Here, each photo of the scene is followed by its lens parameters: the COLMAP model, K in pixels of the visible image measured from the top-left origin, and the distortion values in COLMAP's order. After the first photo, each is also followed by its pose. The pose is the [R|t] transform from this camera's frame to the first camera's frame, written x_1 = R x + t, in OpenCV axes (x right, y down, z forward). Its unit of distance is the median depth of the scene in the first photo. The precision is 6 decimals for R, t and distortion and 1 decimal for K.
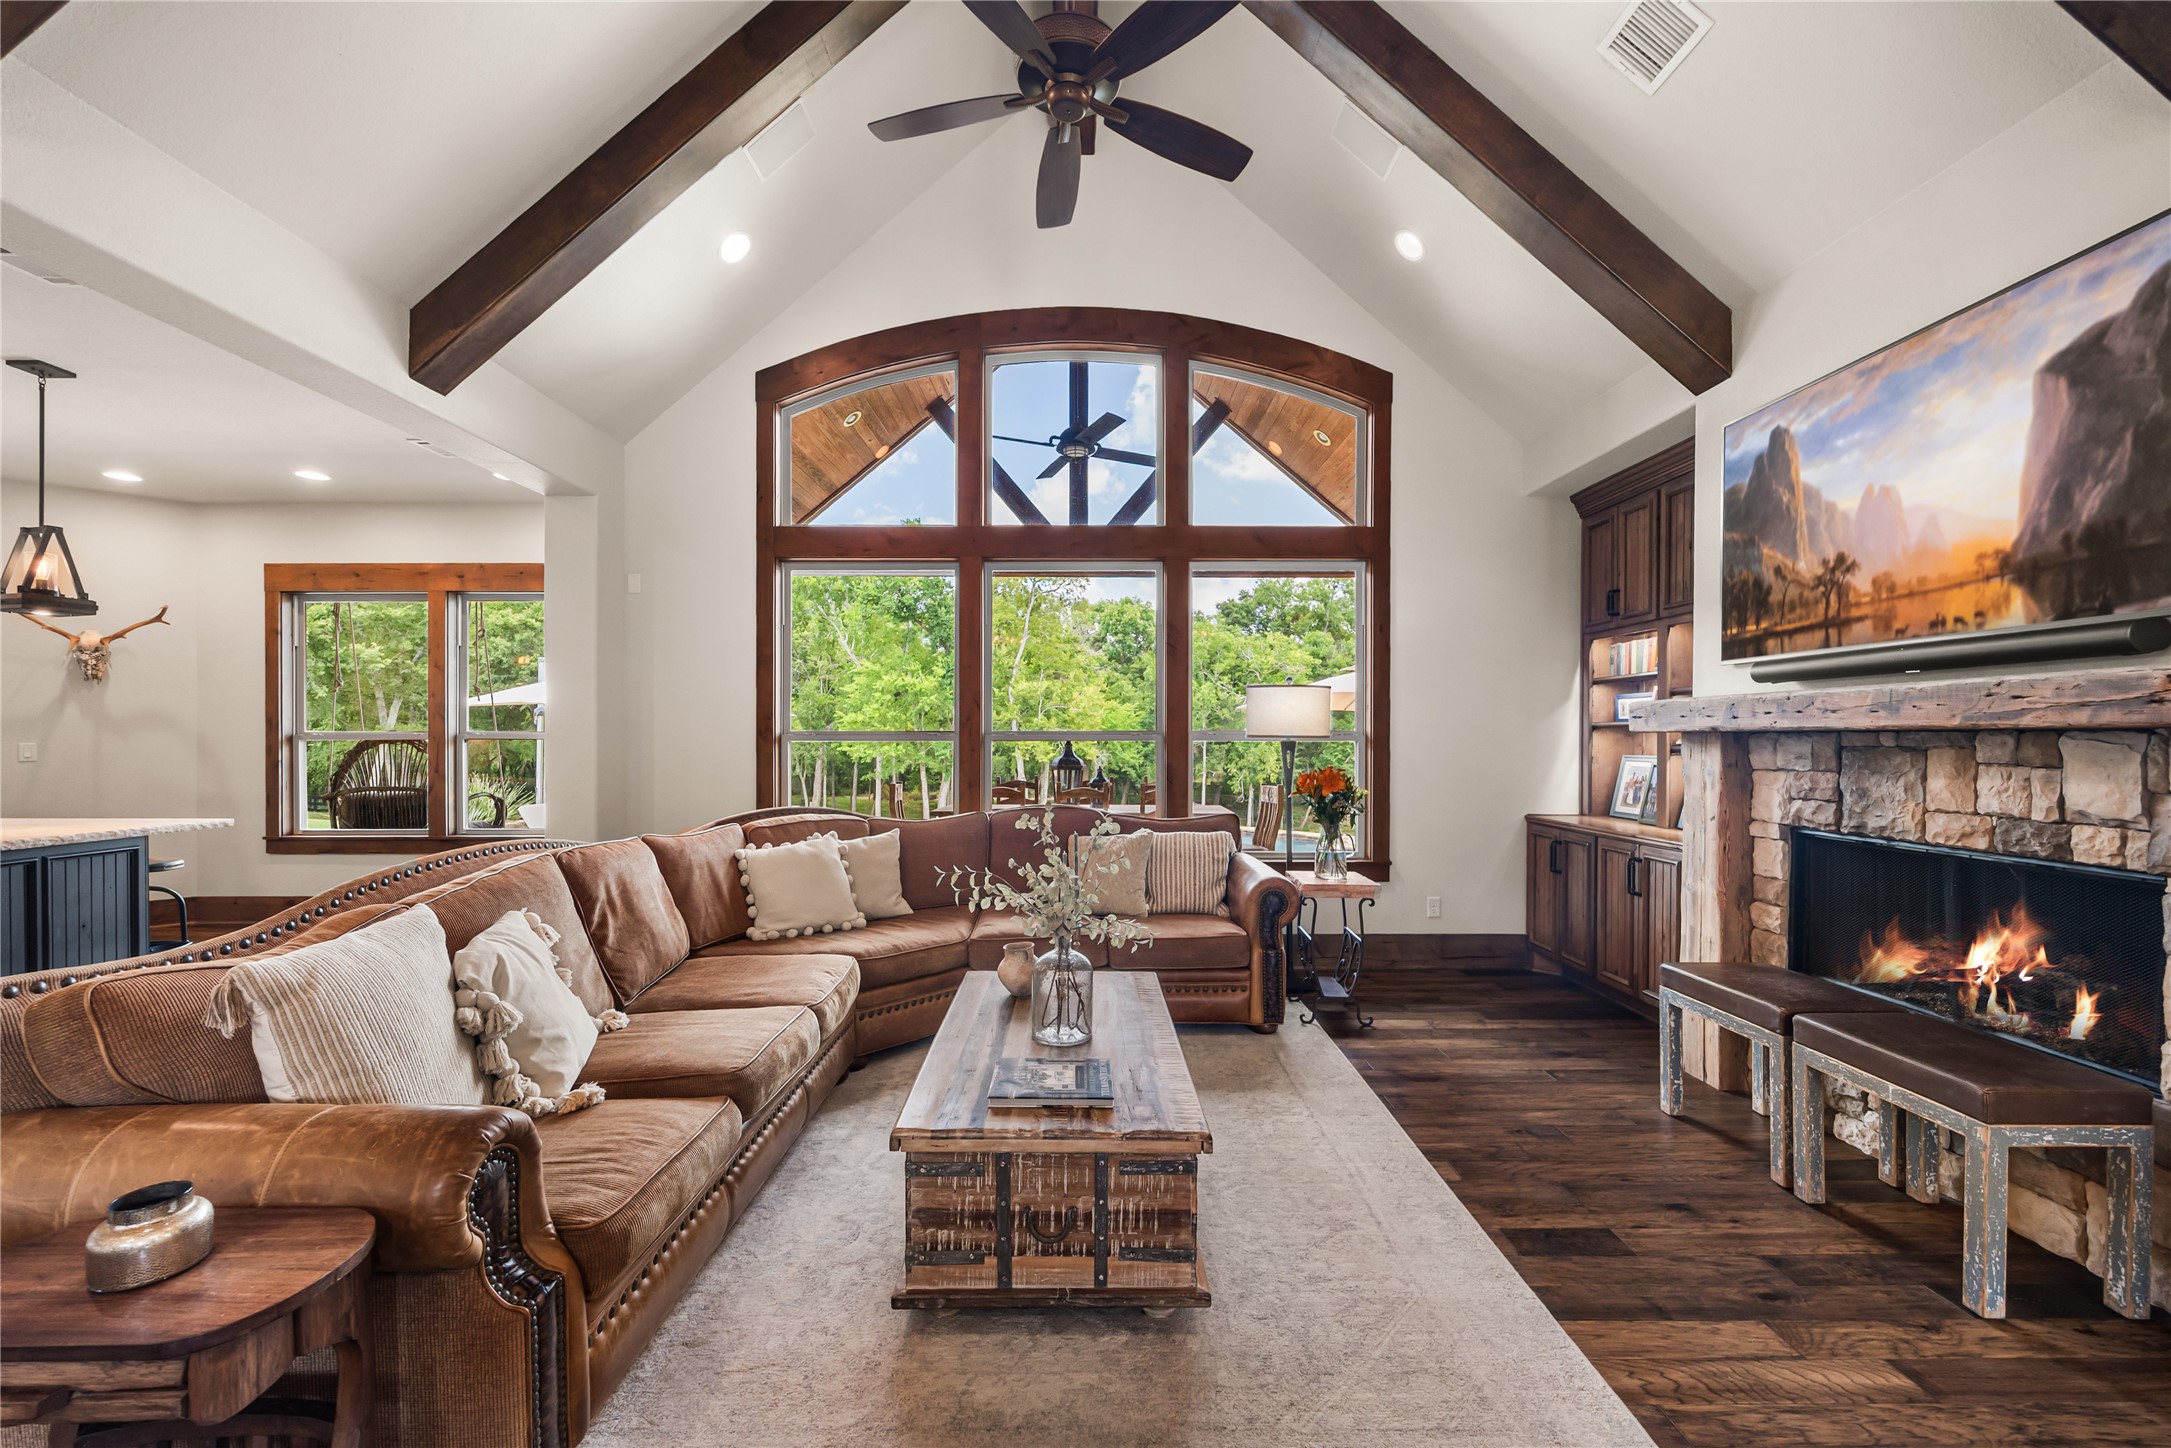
lens RADIAL K [[883.7, 0, 1087.7], [0, 883.7, 740.1], [0, 0, 1]] dist [-0.002863, -0.000758]
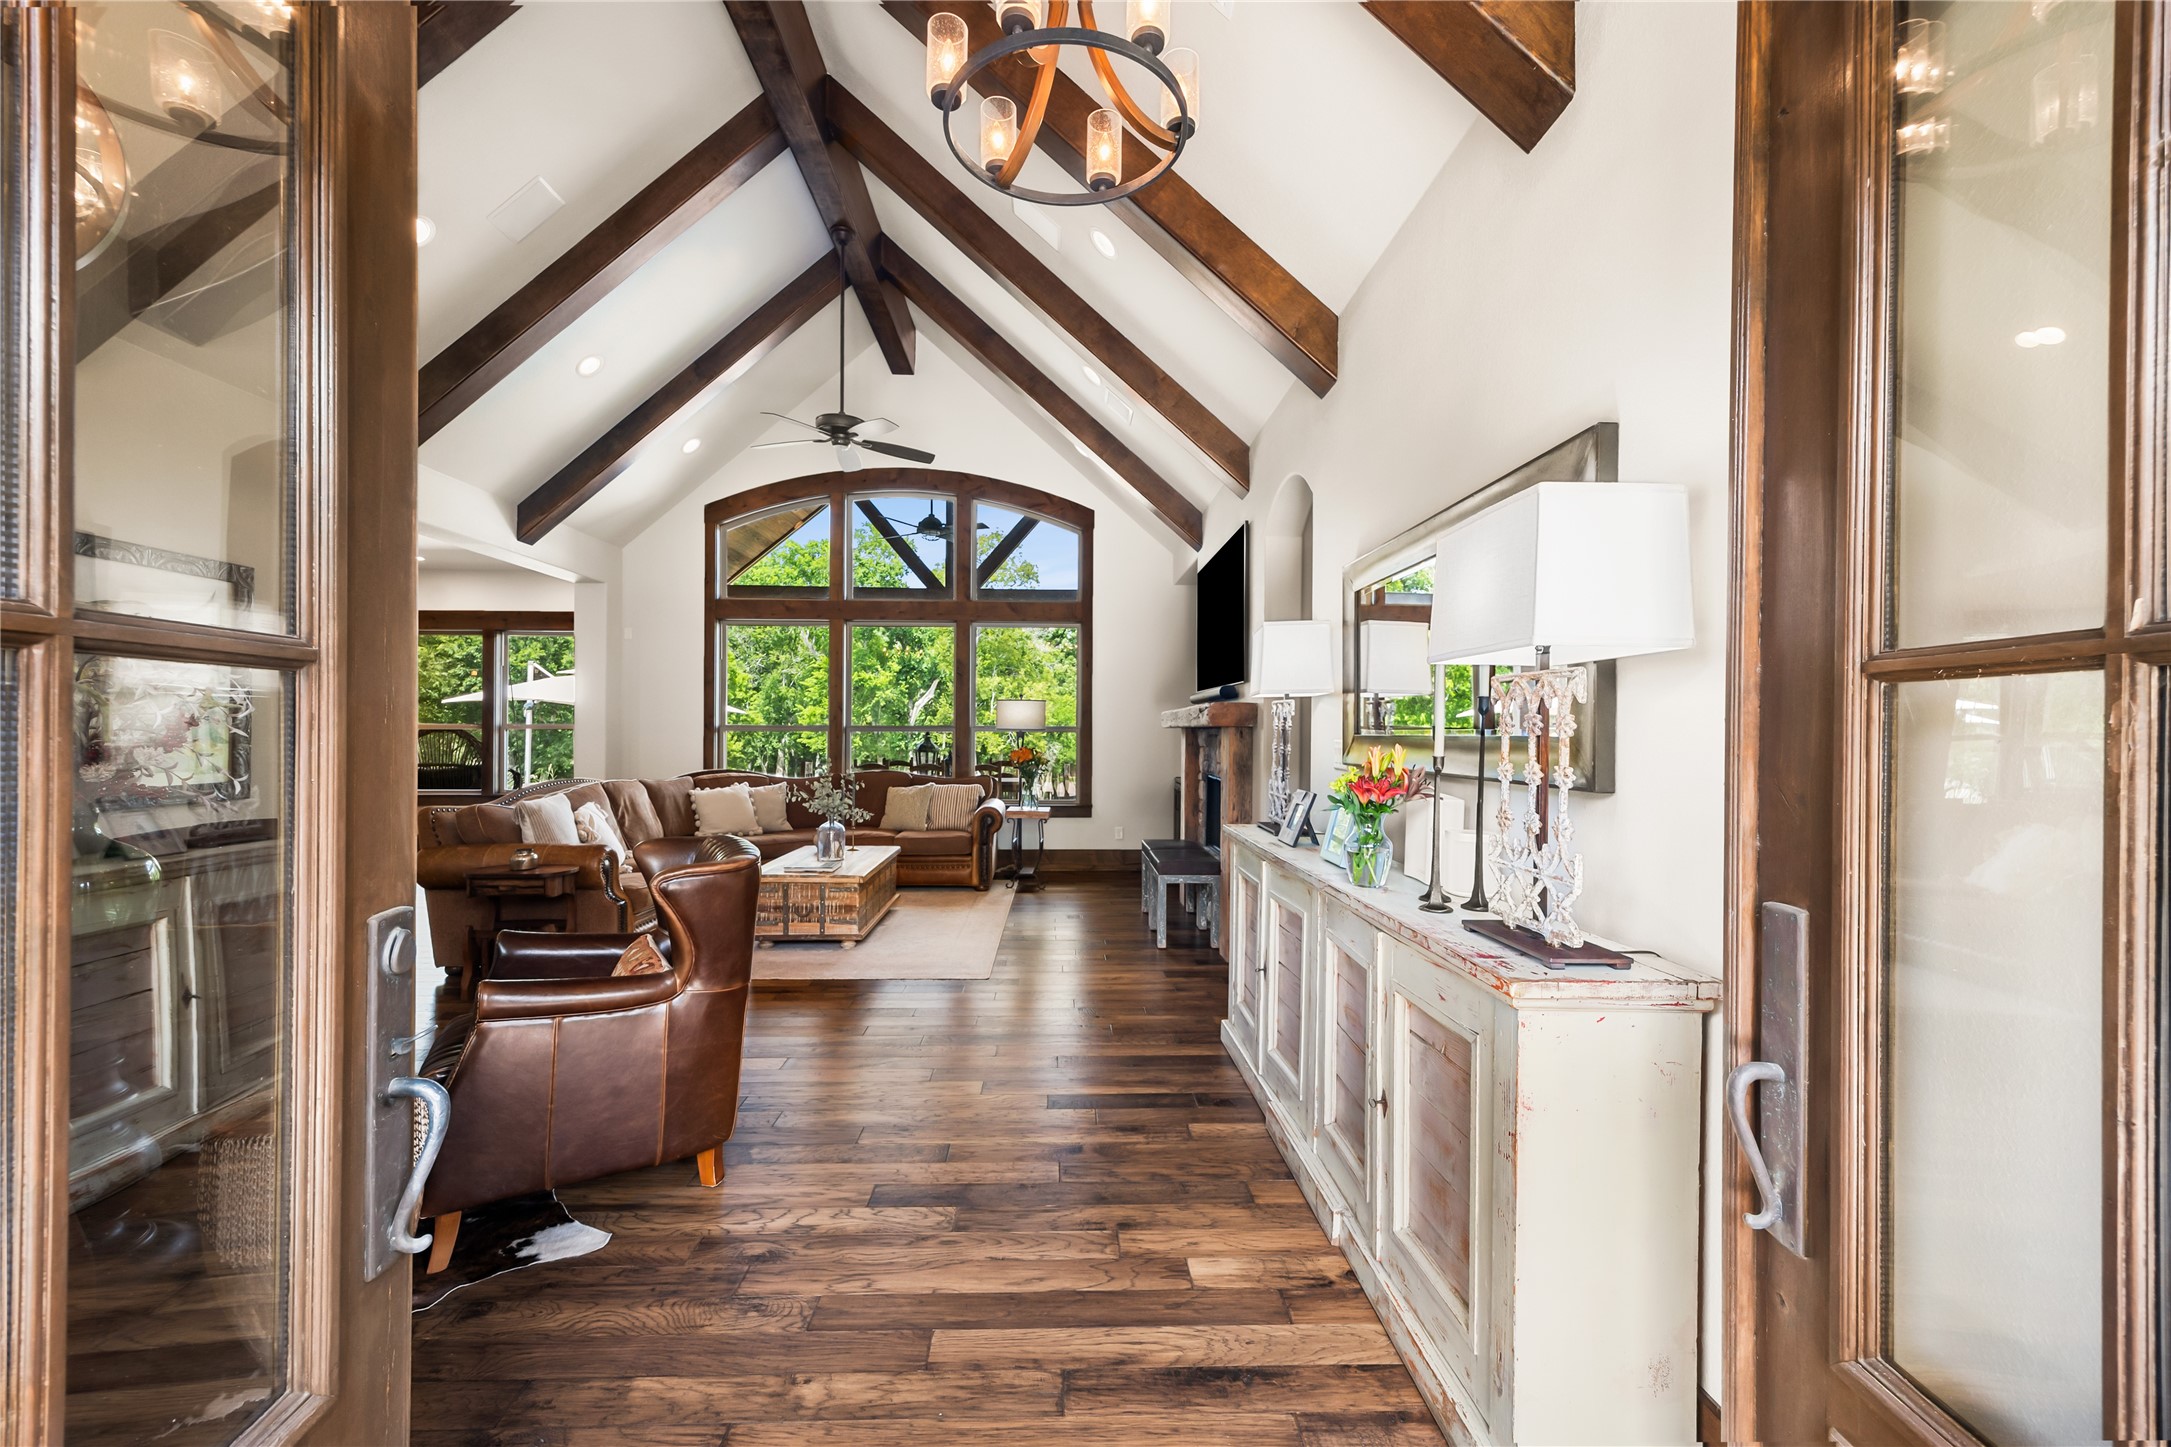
lens RADIAL K [[873.4, 0, 1085.5], [0, 873.4, 723.5], [0, 0, 1]] dist [0.000563, 0.000083]
pose [[0.999310, 0.003221, 0.036990, 0.471166], [-0.002837, 0.999942, -0.010418, 0.004256], [-0.037021, 0.010306, 0.999261, -1.112984]]
